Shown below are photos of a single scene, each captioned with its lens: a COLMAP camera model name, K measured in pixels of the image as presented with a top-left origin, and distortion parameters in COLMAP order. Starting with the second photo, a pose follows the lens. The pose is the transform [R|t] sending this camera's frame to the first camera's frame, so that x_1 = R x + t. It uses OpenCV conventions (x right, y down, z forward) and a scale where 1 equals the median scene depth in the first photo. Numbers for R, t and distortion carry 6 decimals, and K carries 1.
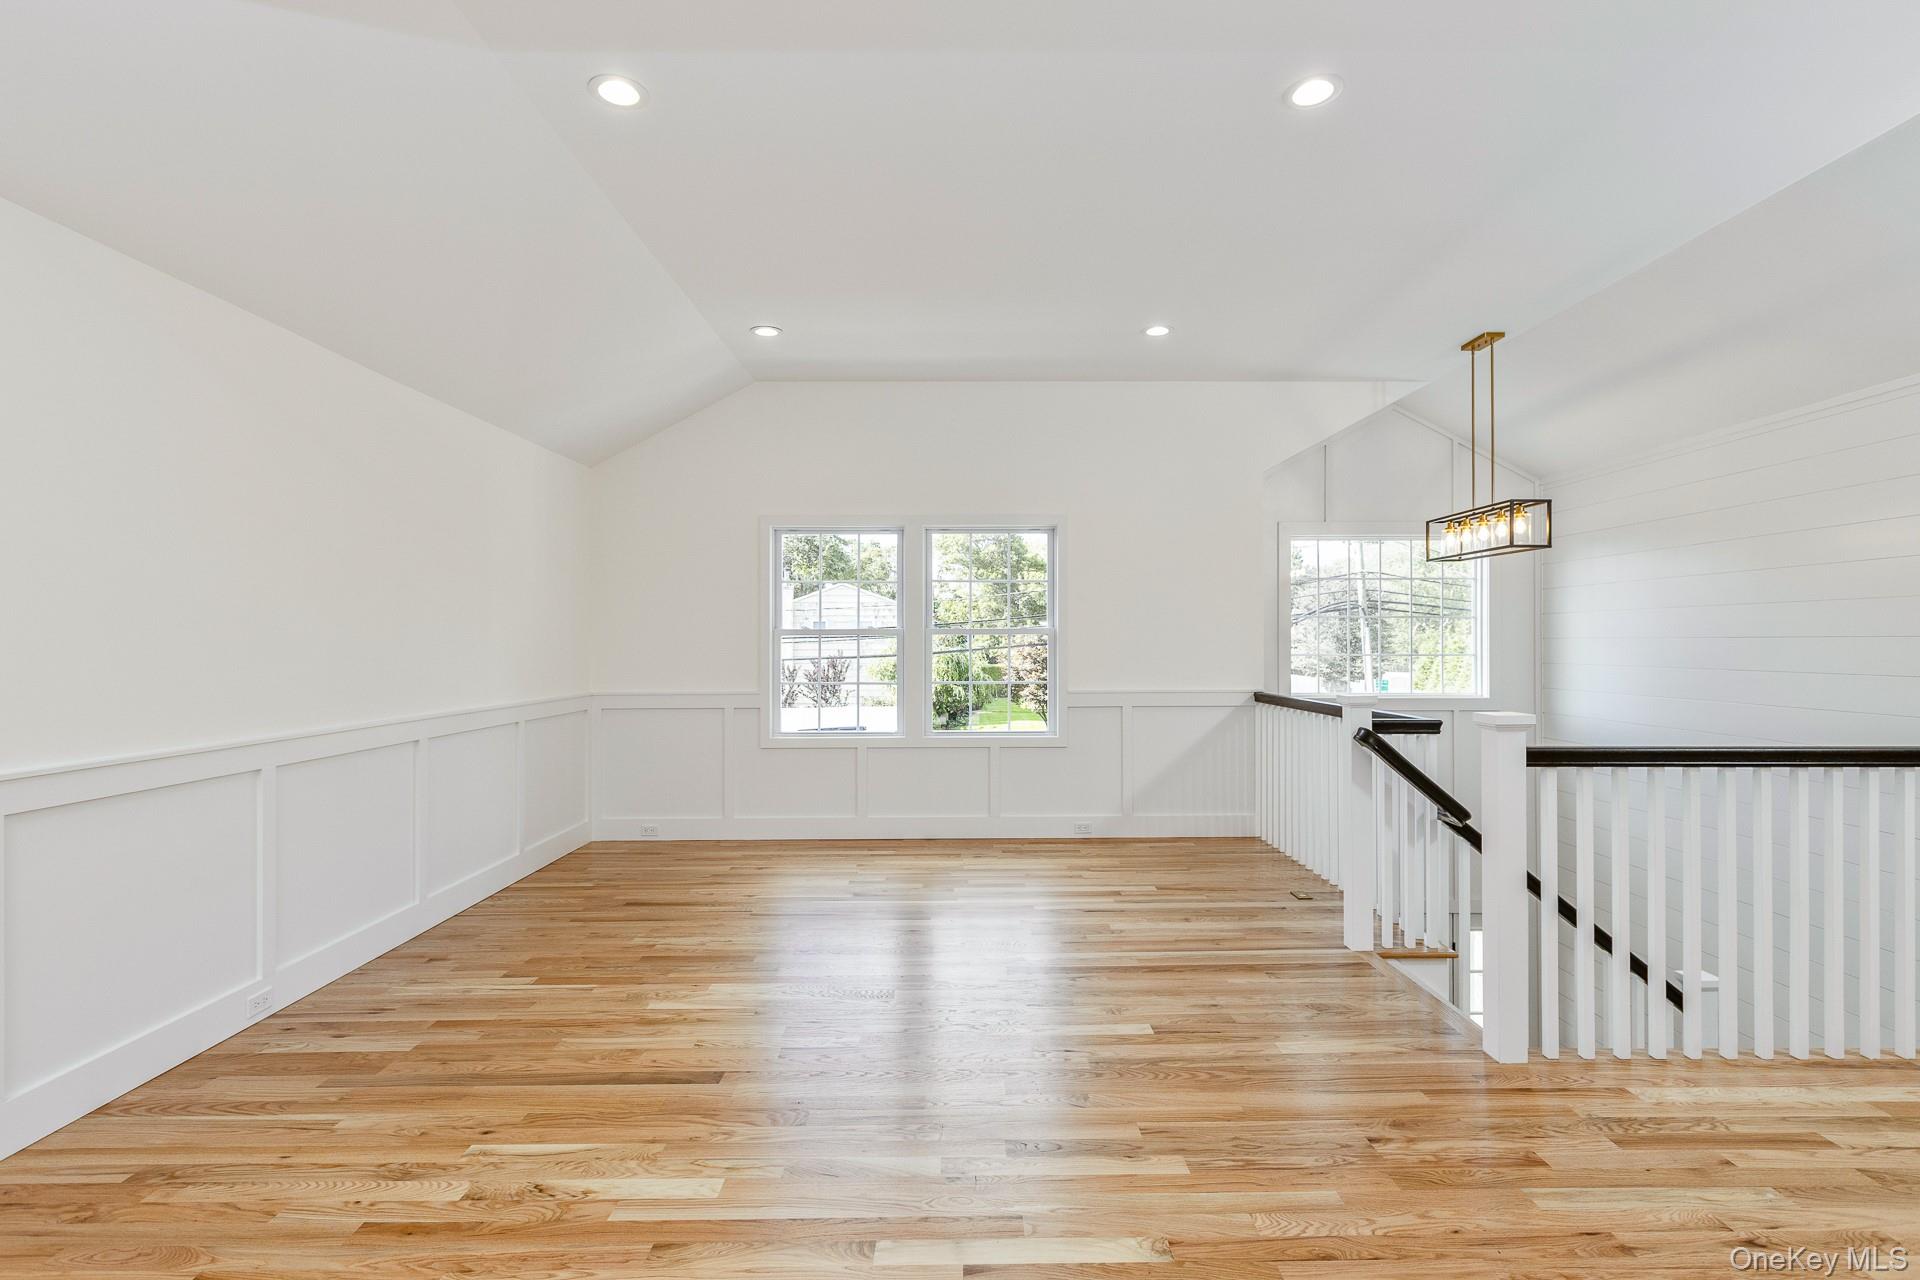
lens RADIAL K [[910.7, 0, 947.0], [0, 910.7, 633.6], [0, 0, 1]] dist [0.002409, -0.001022]
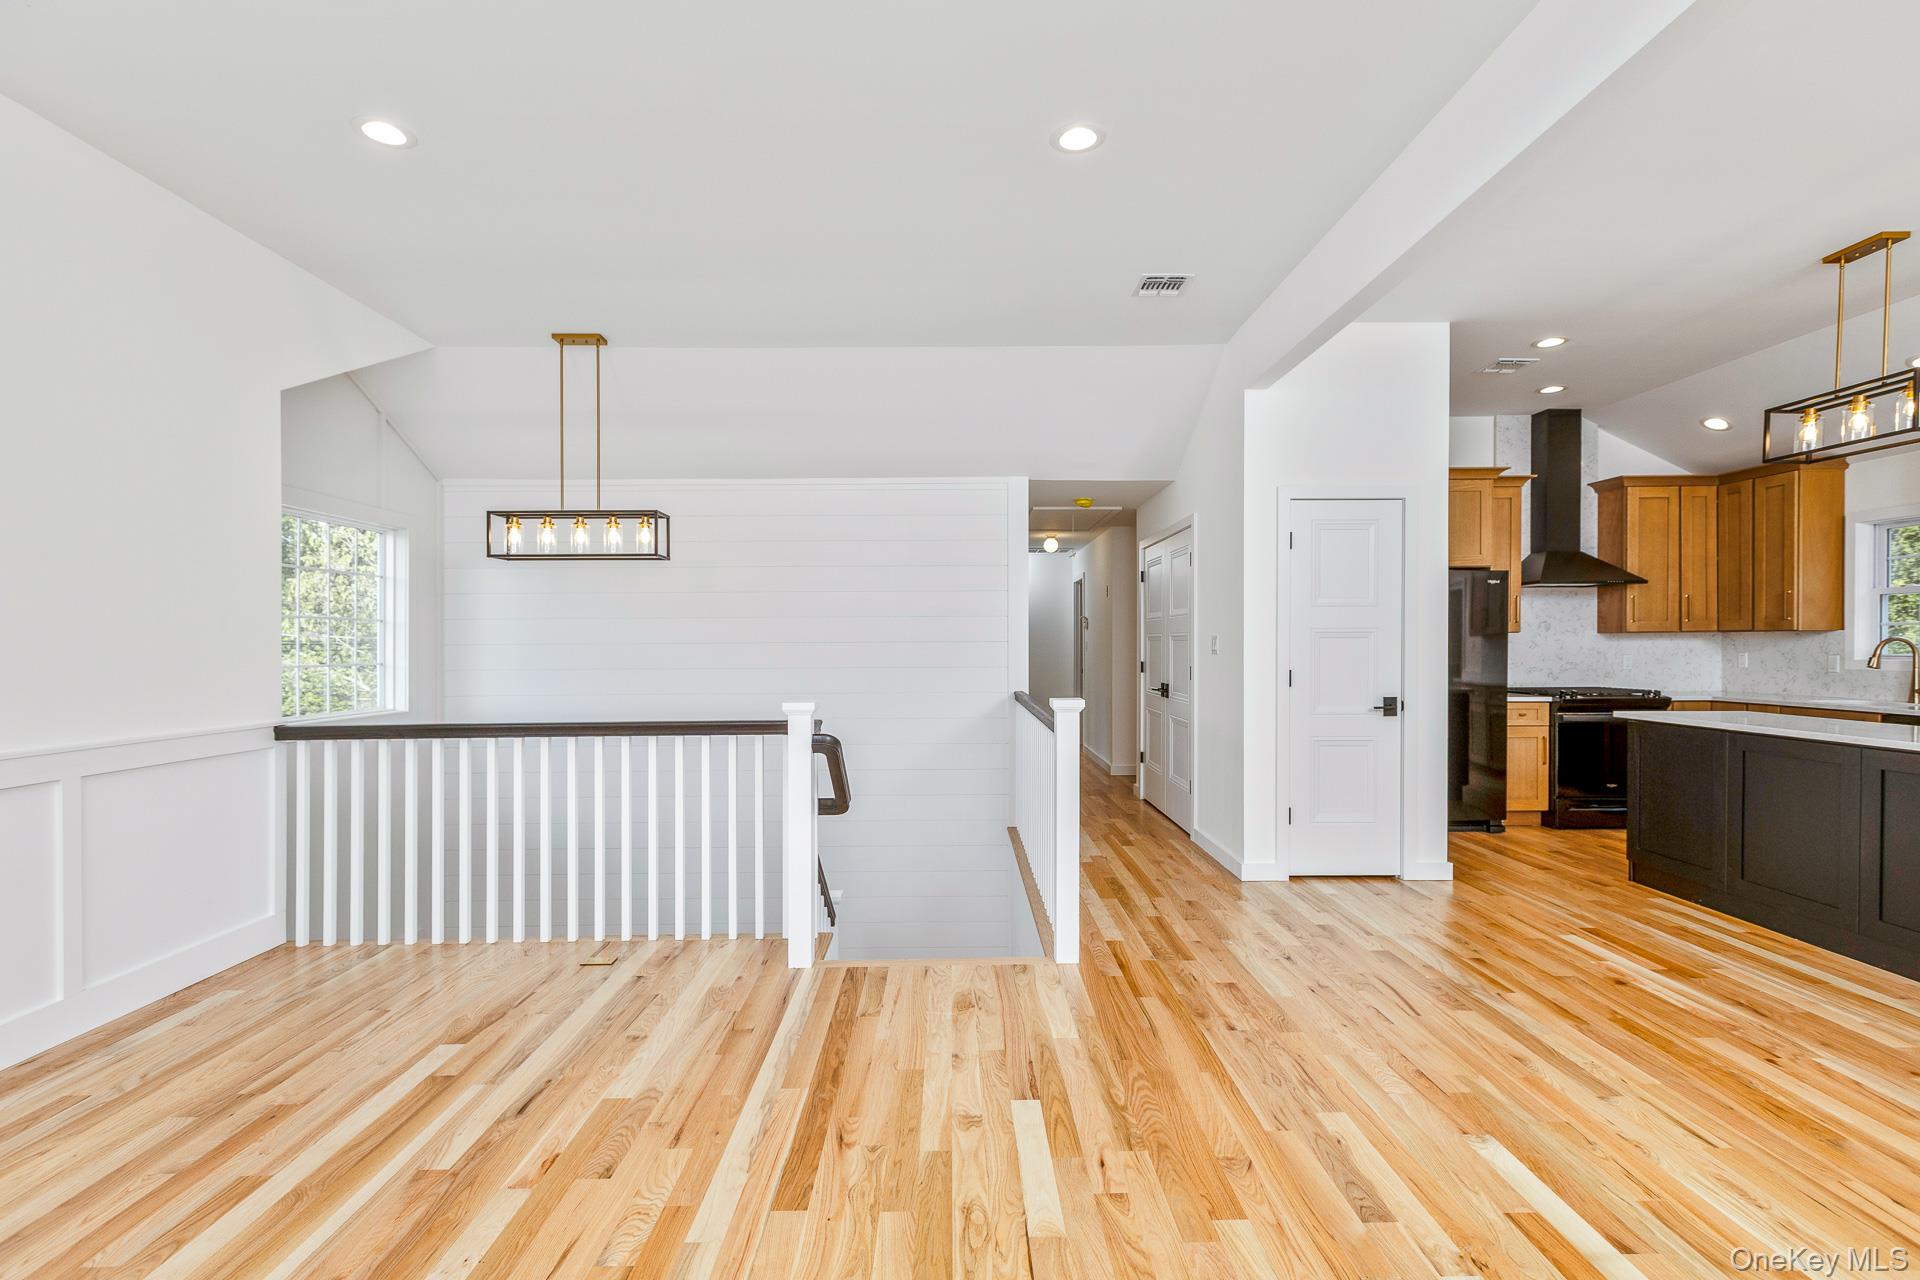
lens RADIAL K [[851.6, 0, 956.1], [0, 851.6, 640.4], [0, 0, 1]] dist [-0.009388, 0.000063]
pose [[0.026888, -0.007425, 0.999611, -0.576070], [0.003040, 0.999968, 0.007346, -0.005978], [-0.999634, 0.002841, 0.026910, 1.046107]]
